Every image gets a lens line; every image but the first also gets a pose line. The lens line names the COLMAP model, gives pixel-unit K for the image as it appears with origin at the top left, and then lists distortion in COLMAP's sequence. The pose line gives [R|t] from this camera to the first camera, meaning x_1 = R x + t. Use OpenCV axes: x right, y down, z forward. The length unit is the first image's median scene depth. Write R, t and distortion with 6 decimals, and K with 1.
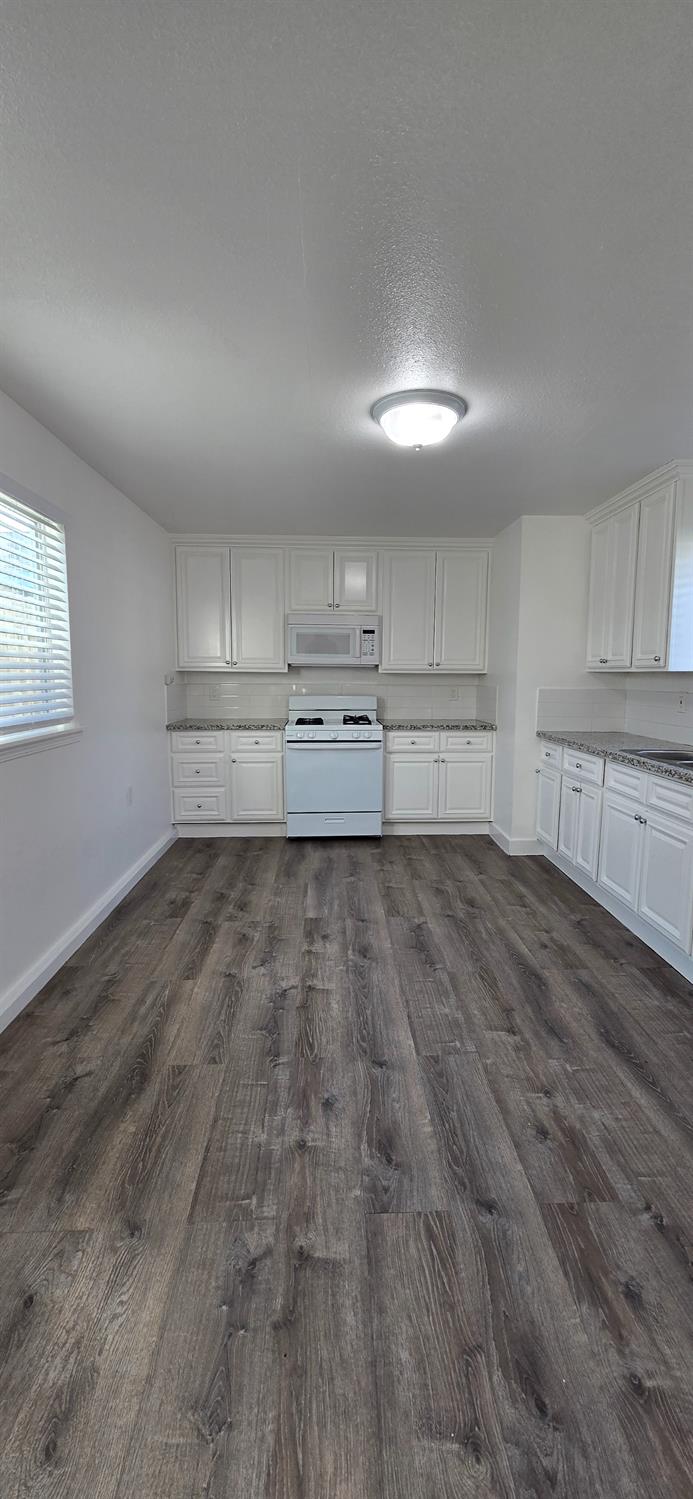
lens RADIAL K [[608.9, 0, 356.4], [0, 608.9, 752.8], [0, 0, 1]] dist [-0.012343, 0.005178]
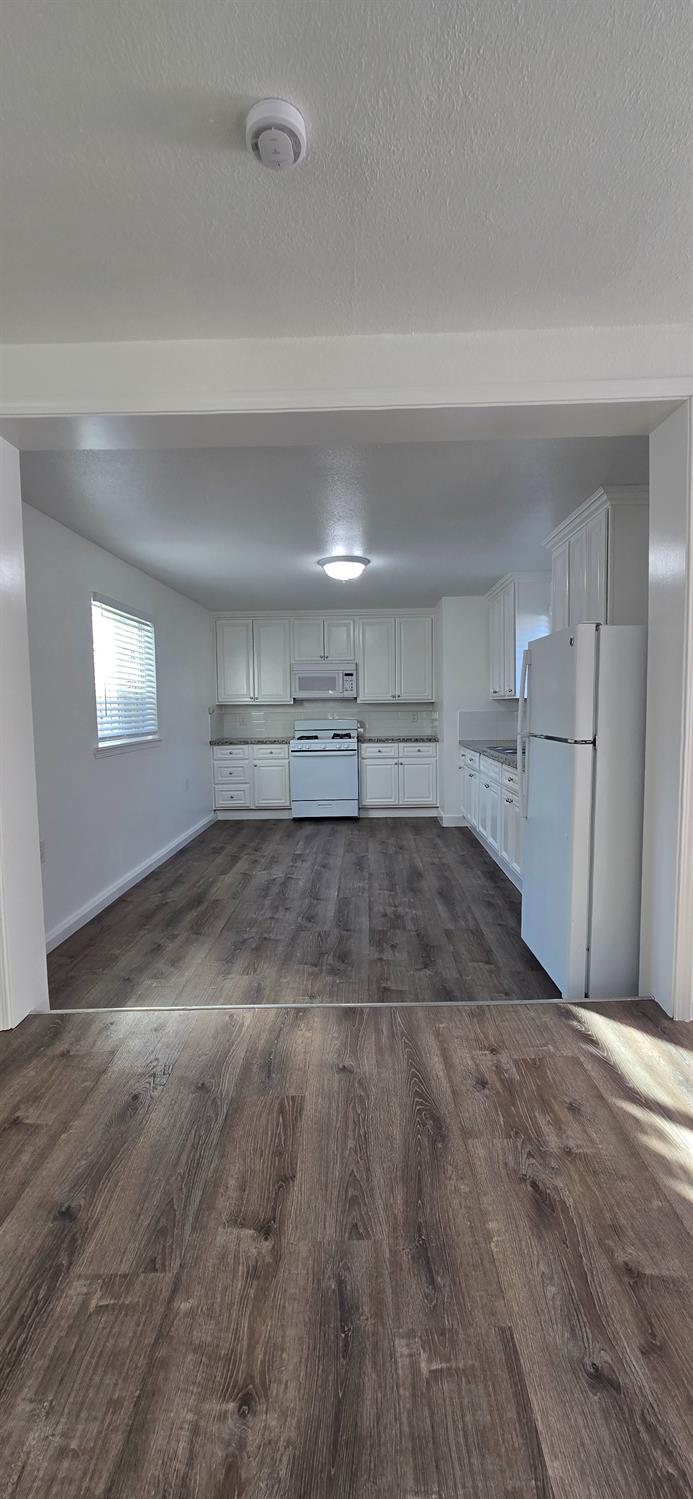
lens RADIAL K [[608.9, 0, 356.4], [0, 608.9, 752.8], [0, 0, 1]] dist [-0.012343, 0.005178]
pose [[0.997899, -0.015217, -0.062973, 0.191478], [0.011907, 0.998545, -0.052599, 0.091646], [0.063681, 0.051739, 0.996628, -0.633827]]
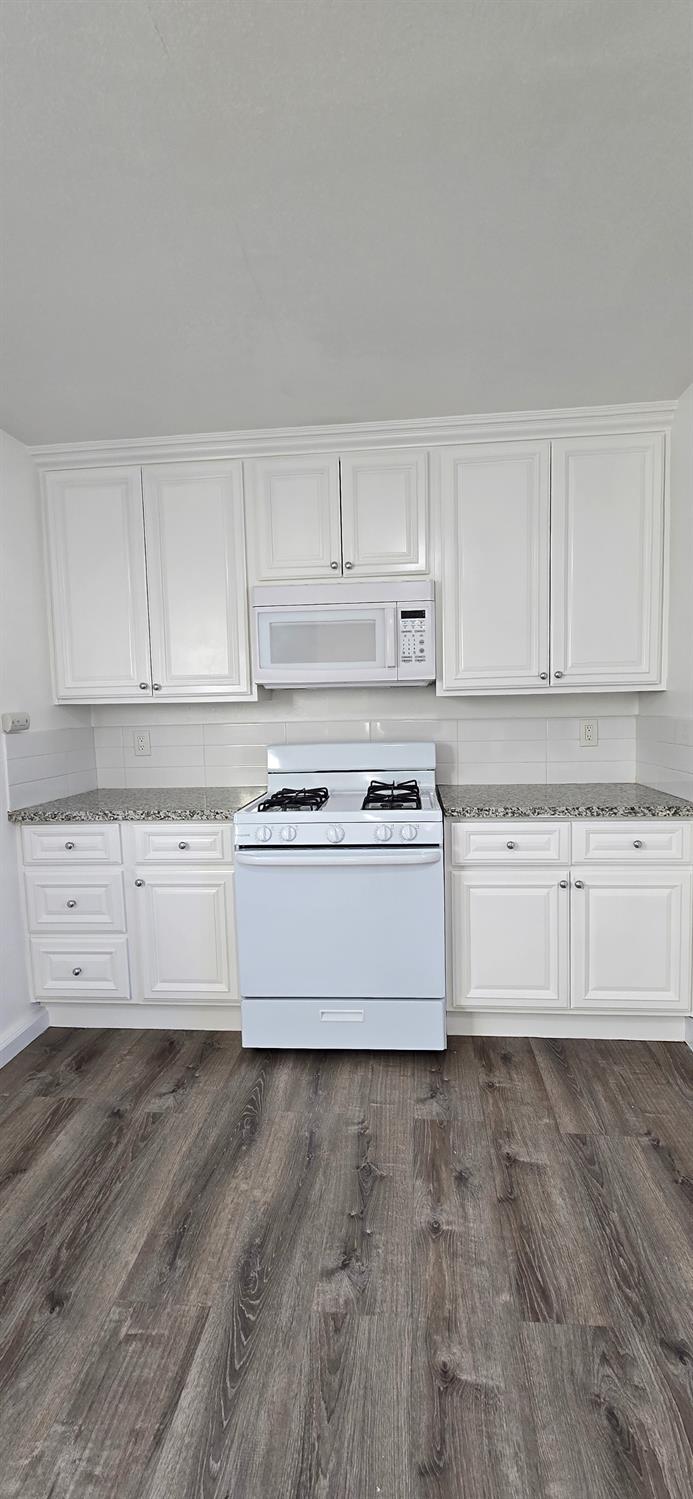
lens RADIAL K [[608.9, 0, 356.4], [0, 608.9, 752.8], [0, 0, 1]] dist [-0.012343, 0.005178]
pose [[0.989101, -0.018402, -0.146086, 0.068355], [0.011485, 0.998779, -0.048055, -0.097418], [0.146792, 0.045853, 0.988104, 0.782971]]
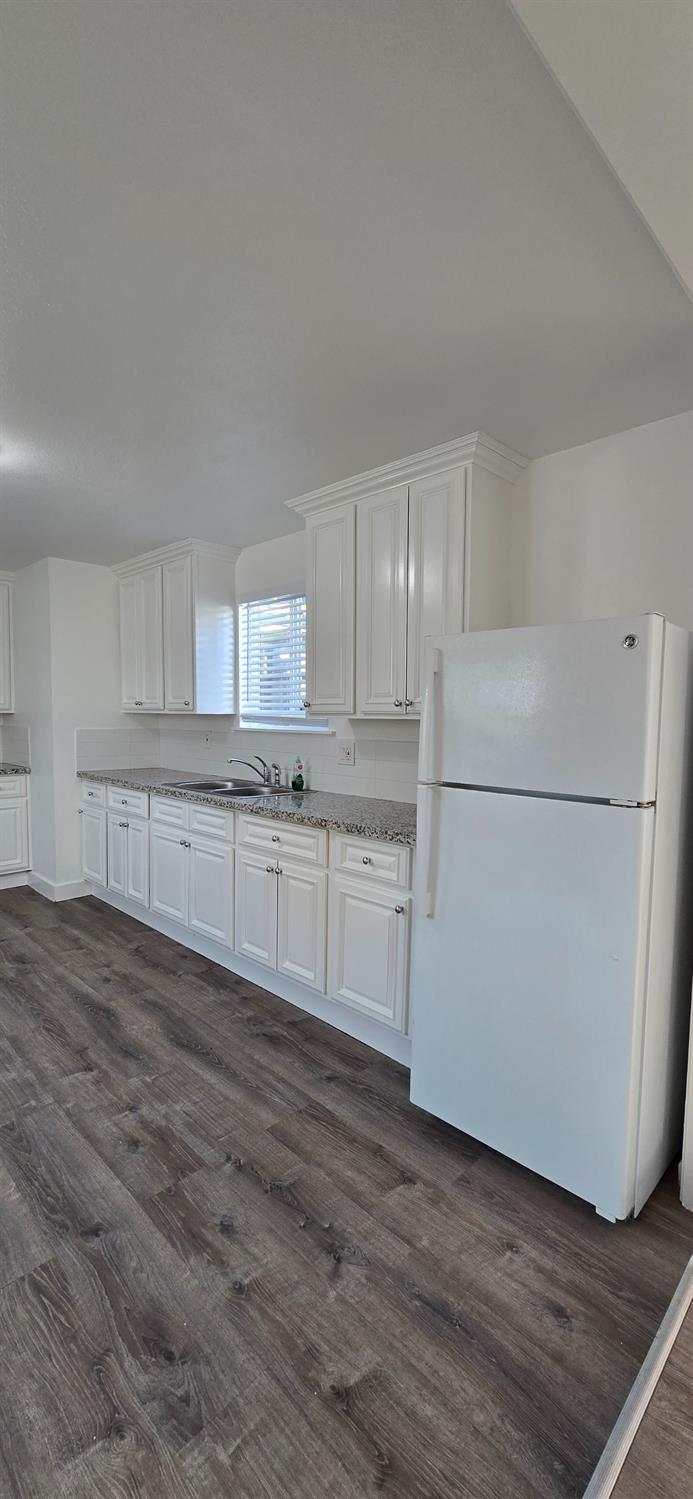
lens RADIAL K [[608.9, 0, 356.4], [0, 608.9, 752.8], [0, 0, 1]] dist [-0.012343, 0.005178]
pose [[0.732518, -0.038853, 0.679639, -0.058991], [0.079120, 0.996463, -0.028310, -0.002327], [-0.676135, 0.074511, 0.733001, -0.059673]]
